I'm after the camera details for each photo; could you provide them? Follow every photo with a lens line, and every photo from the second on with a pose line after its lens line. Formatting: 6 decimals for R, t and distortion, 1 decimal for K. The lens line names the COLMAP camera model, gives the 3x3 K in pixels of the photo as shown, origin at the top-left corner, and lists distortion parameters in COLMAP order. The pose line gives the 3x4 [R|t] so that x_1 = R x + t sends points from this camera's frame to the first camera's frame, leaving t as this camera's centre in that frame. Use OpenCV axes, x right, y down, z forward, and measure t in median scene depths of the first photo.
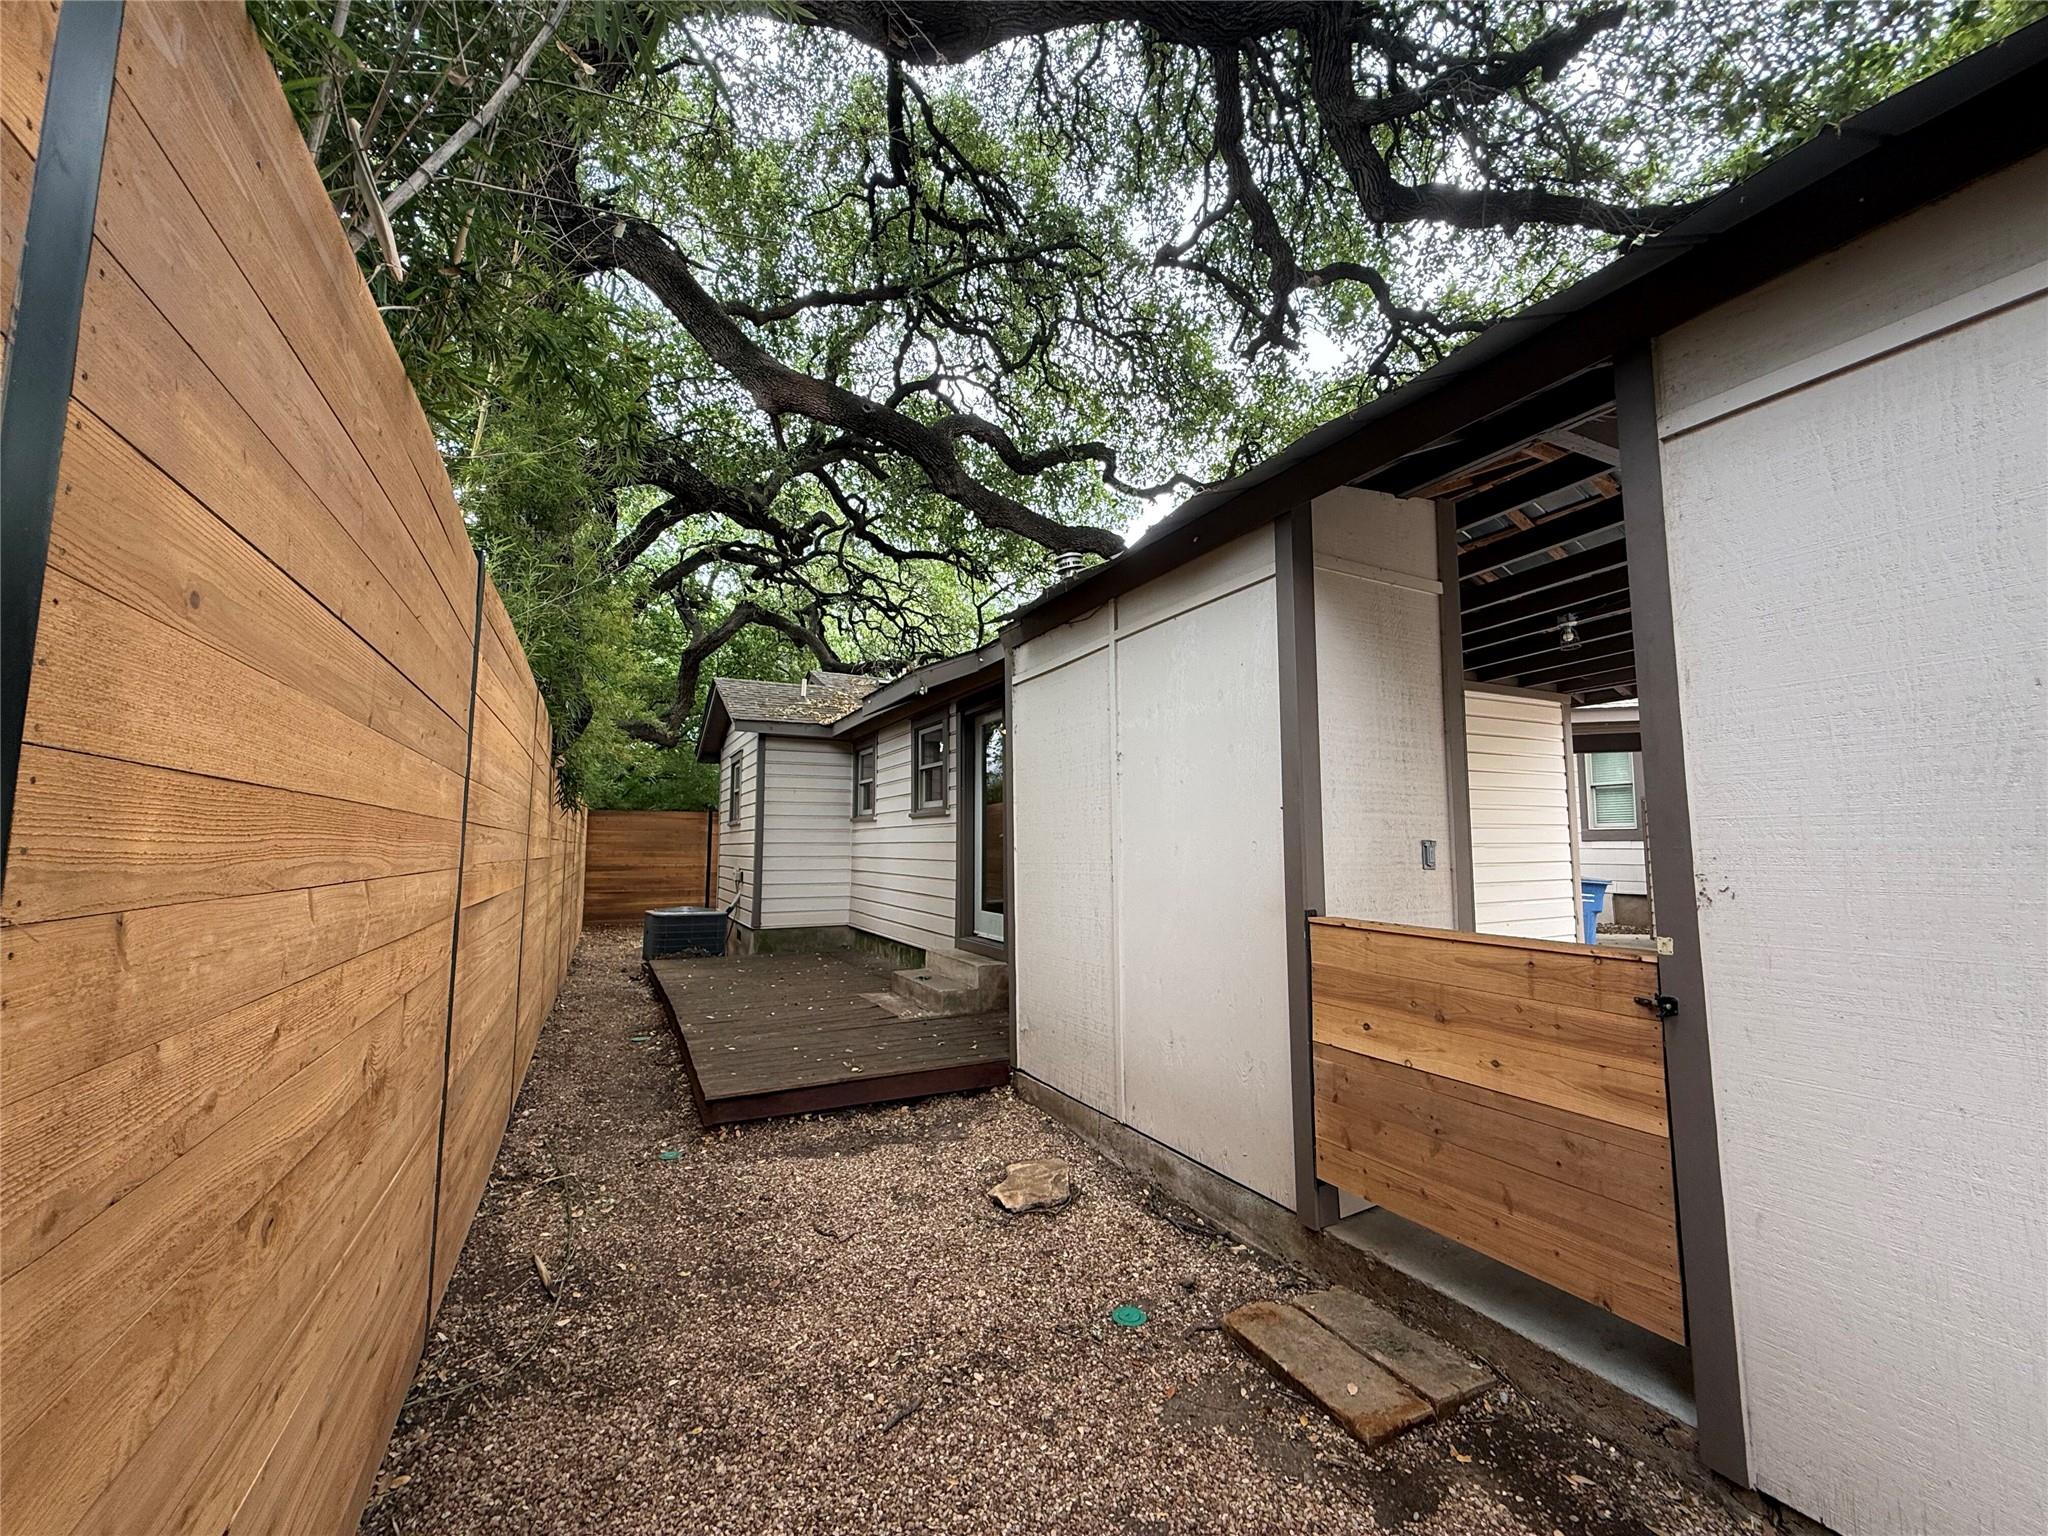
lens RADIAL K [[812.8, 0, 1024.0], [0, 812.8, 768.0], [0, 0, 1]] dist [0.001324, 0.000037]
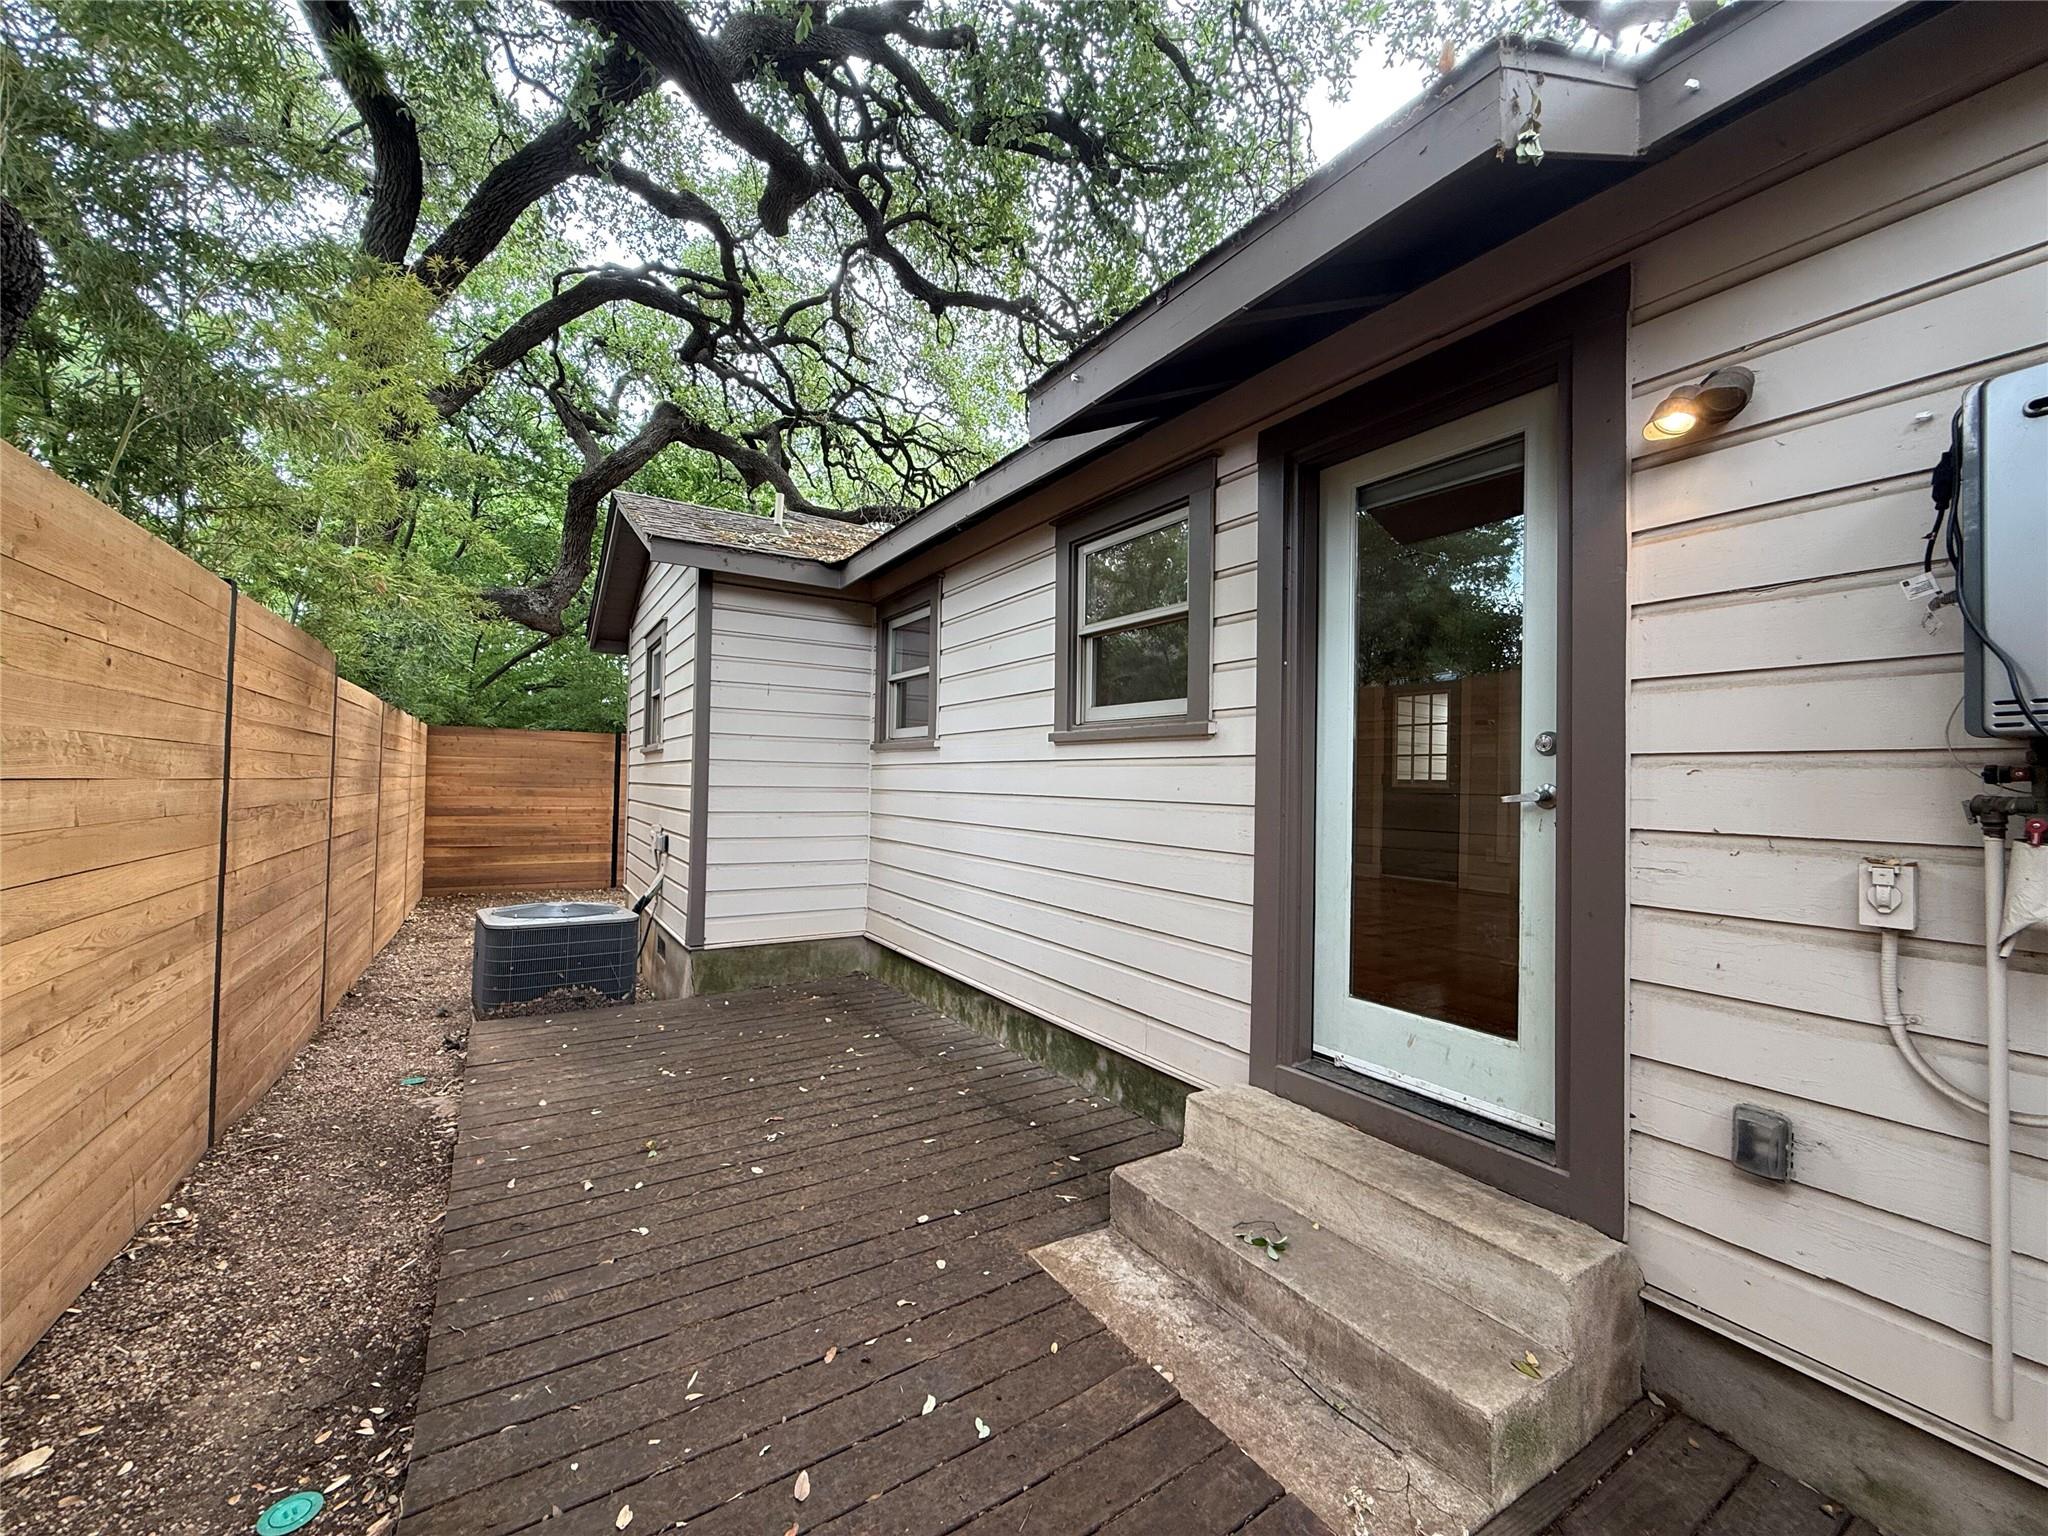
lens RADIAL K [[812.8, 0, 1024.0], [0, 812.8, 768.0], [0, 0, 1]] dist [0.001324, 0.000037]
pose [[0.996154, 0.021701, 0.084884, -0.156162], [-0.028181, 0.996717, 0.075899, 0.033483], [-0.082958, -0.077999, 0.993496, 0.443762]]
